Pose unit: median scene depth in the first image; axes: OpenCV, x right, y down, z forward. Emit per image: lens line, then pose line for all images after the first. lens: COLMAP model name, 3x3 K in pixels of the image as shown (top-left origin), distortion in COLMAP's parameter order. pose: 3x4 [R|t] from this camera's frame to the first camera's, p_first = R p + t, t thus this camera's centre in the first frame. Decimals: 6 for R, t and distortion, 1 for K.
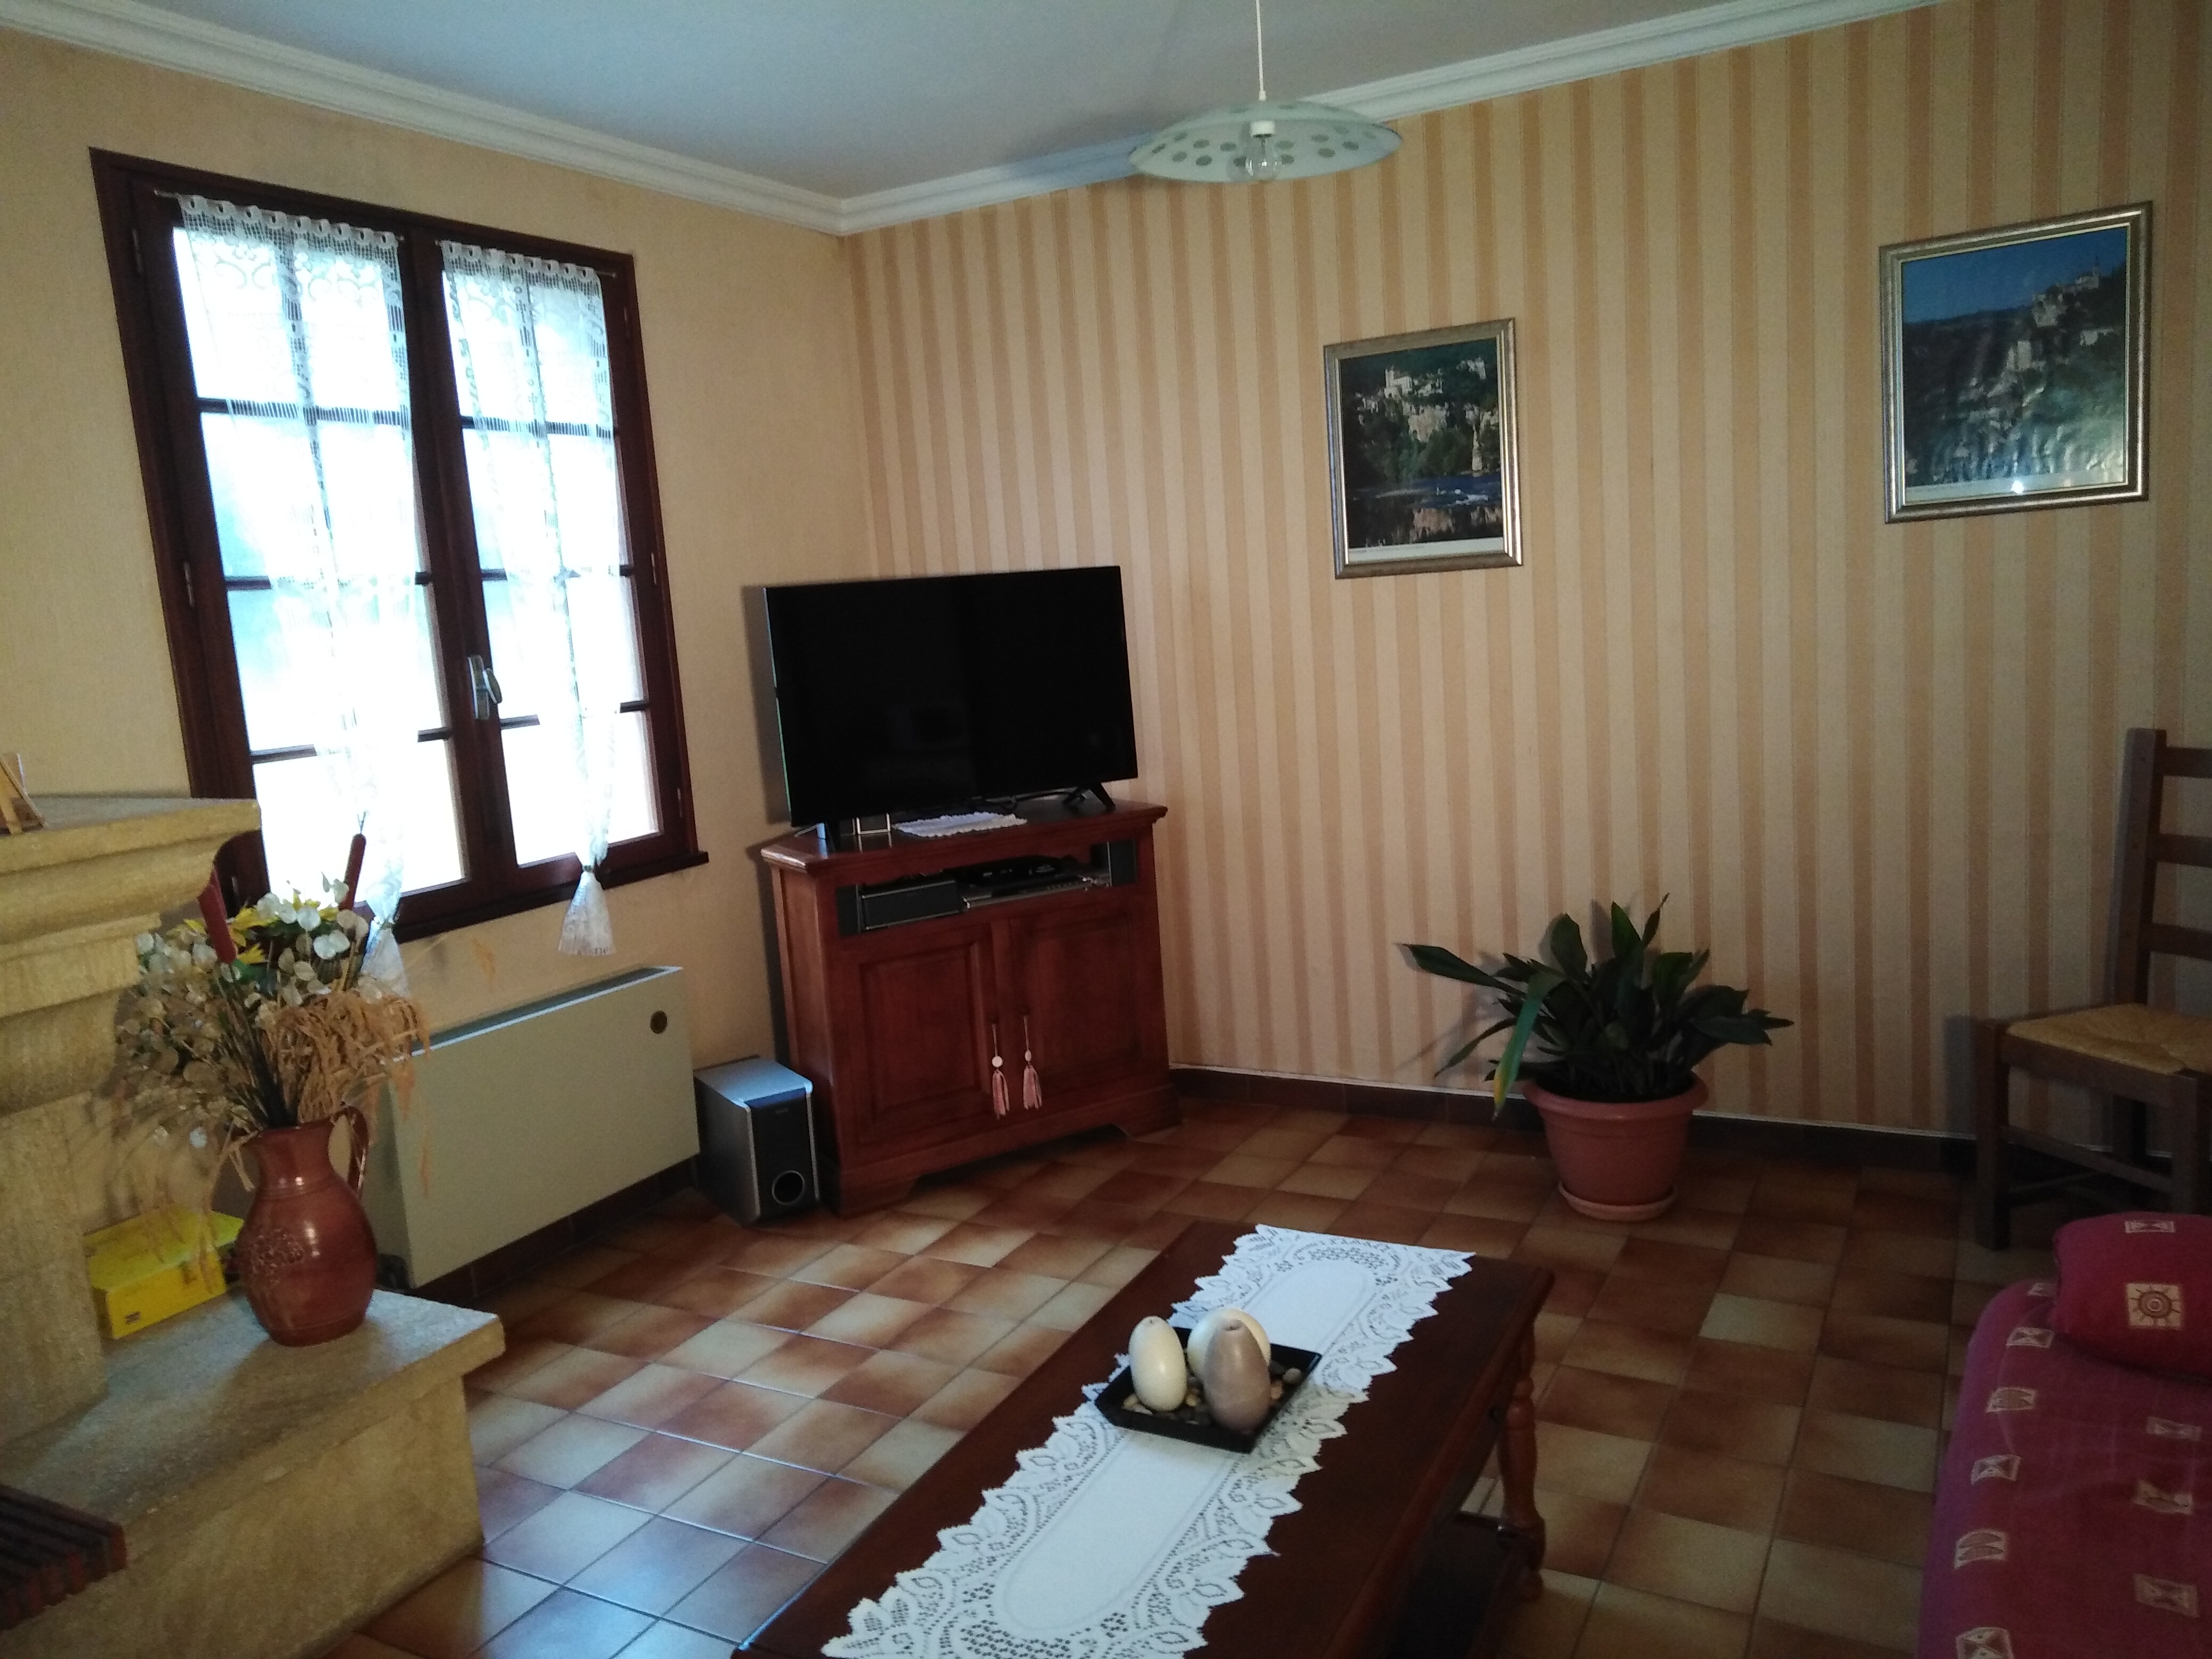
lens RADIAL K [[1625.0, 0, 1098.7], [0, 1625.0, 839.1], [0, 0, 1]] dist [0.033807, -0.023152]
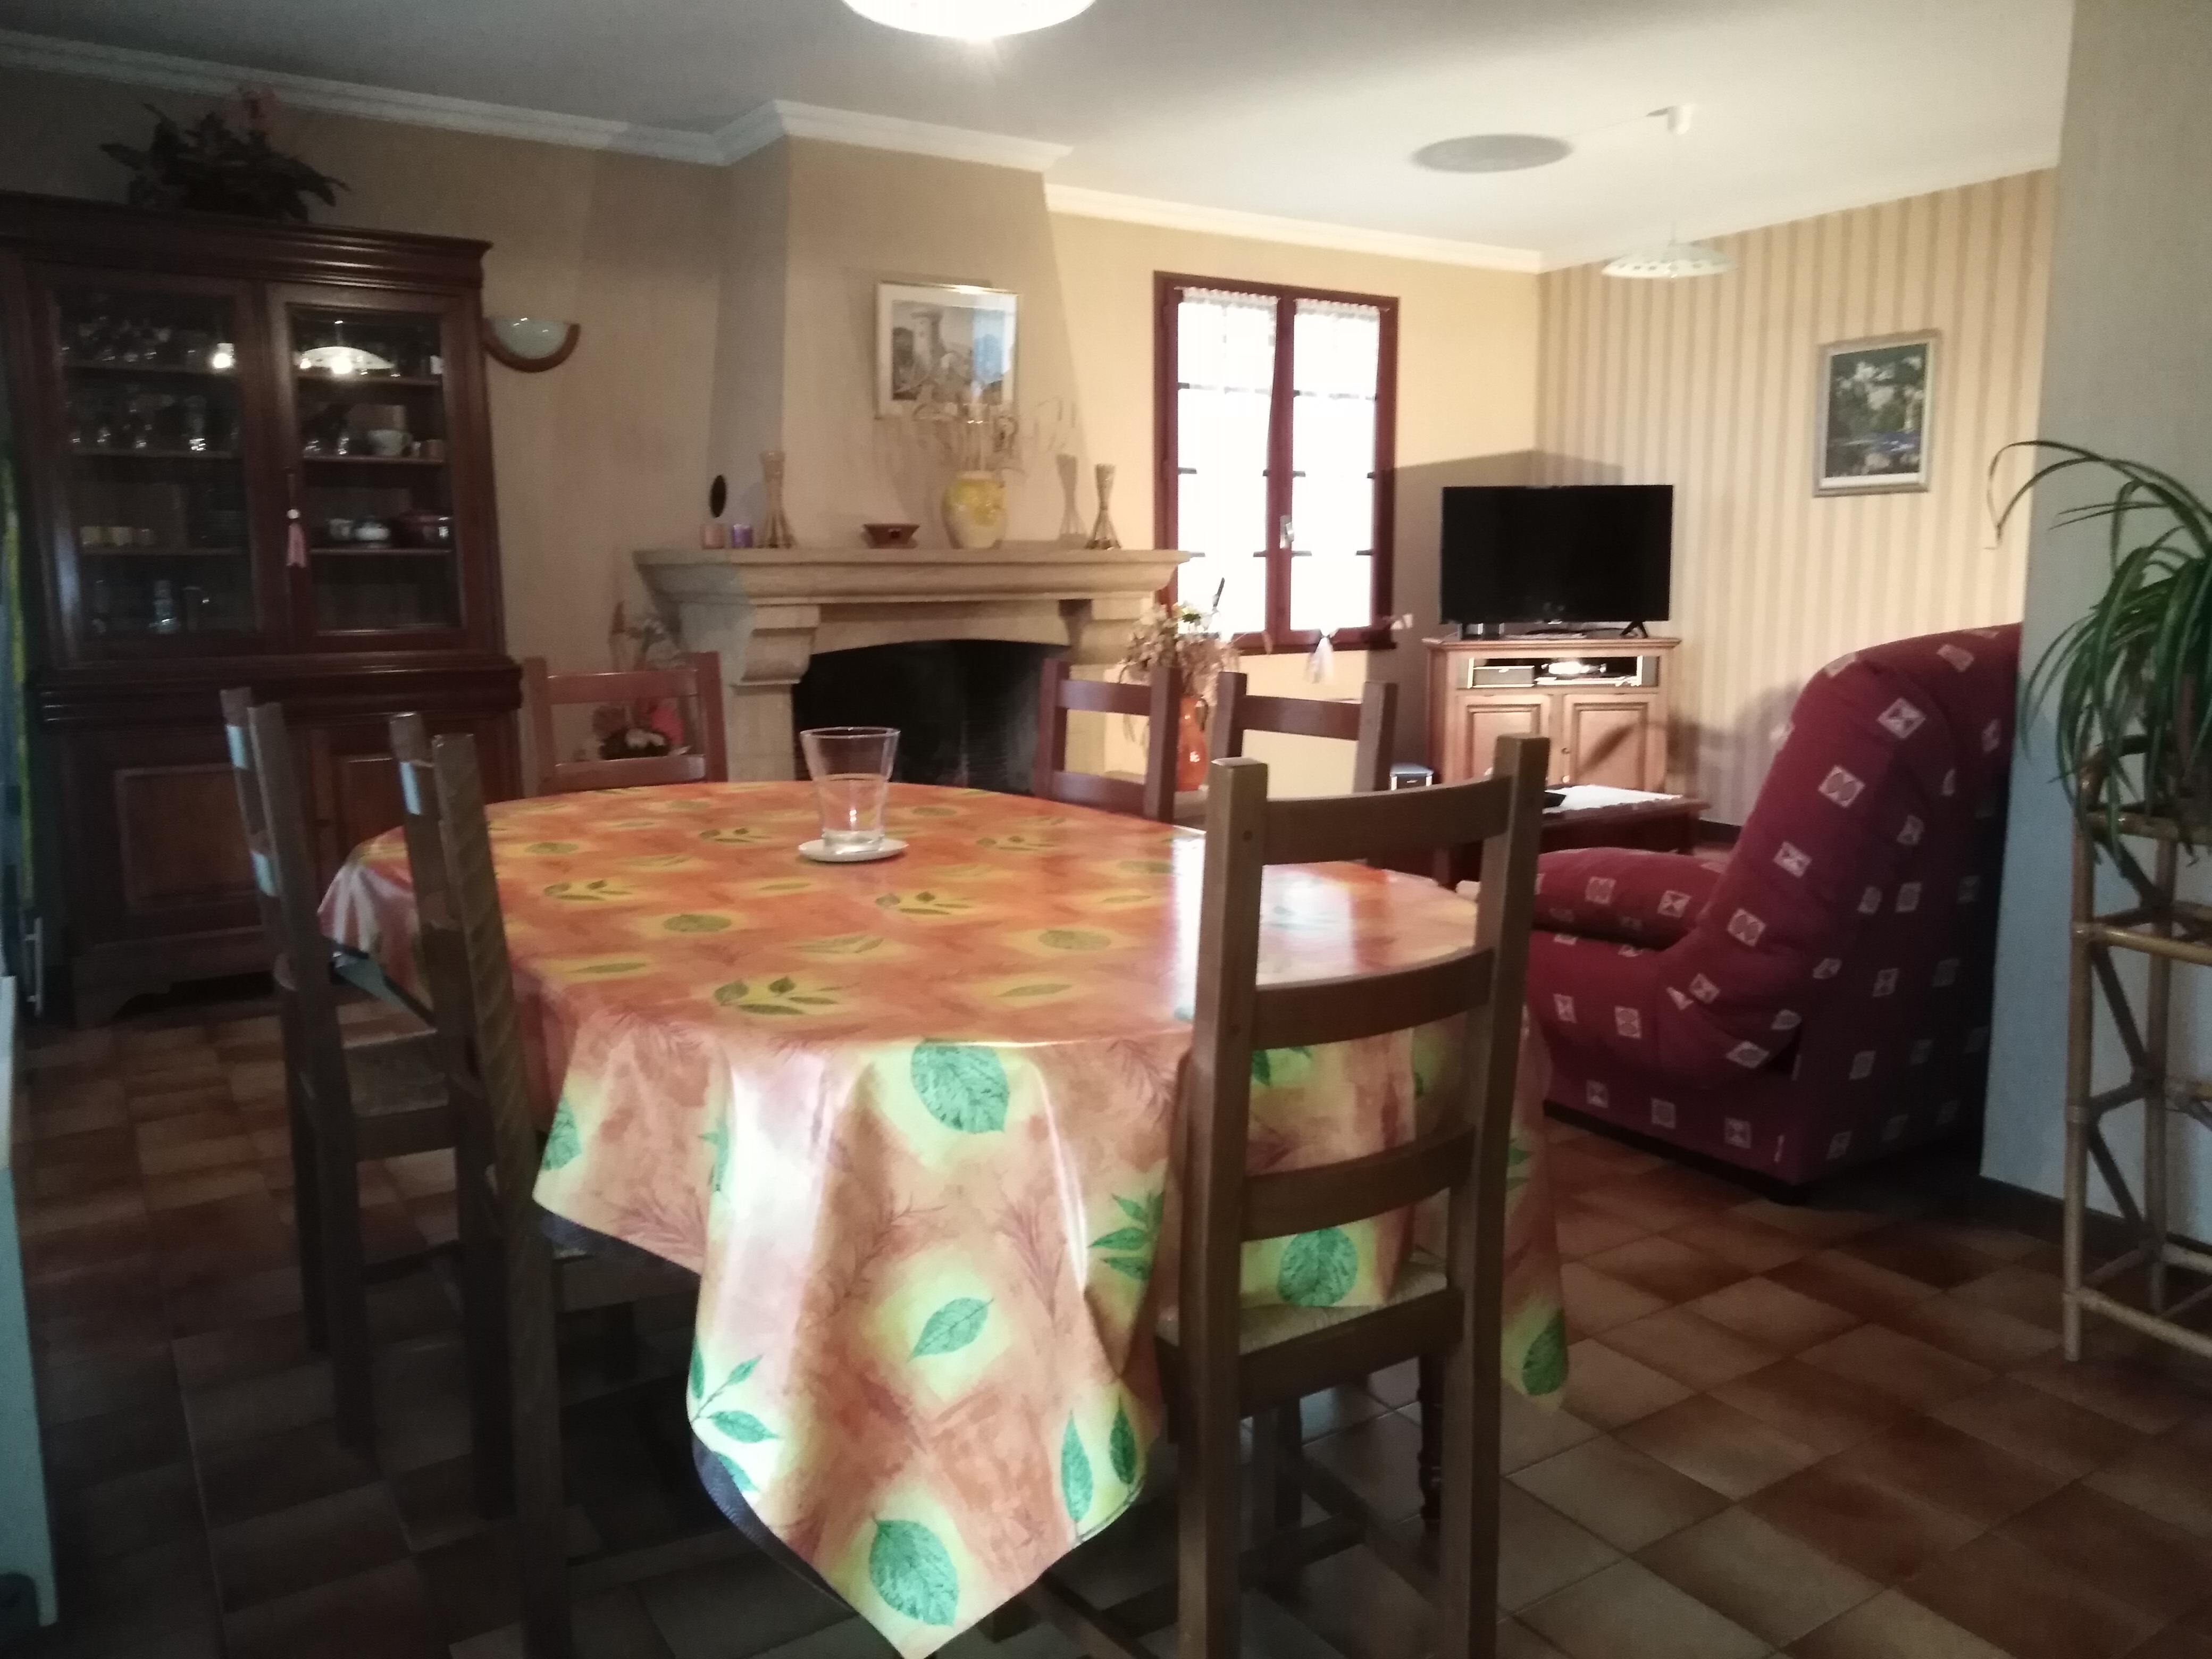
lens RADIAL K [[1625.0, 0, 1101.8], [0, 1625.0, 826.8], [0, 0, 1]] dist [0.033807, -0.023152]
pose [[0.880563, 0.136279, -0.453912, 0.315137], [-0.122105, 0.990668, 0.060555, 0.146528], [0.457929, 0.002102, 0.888986, -0.728203]]
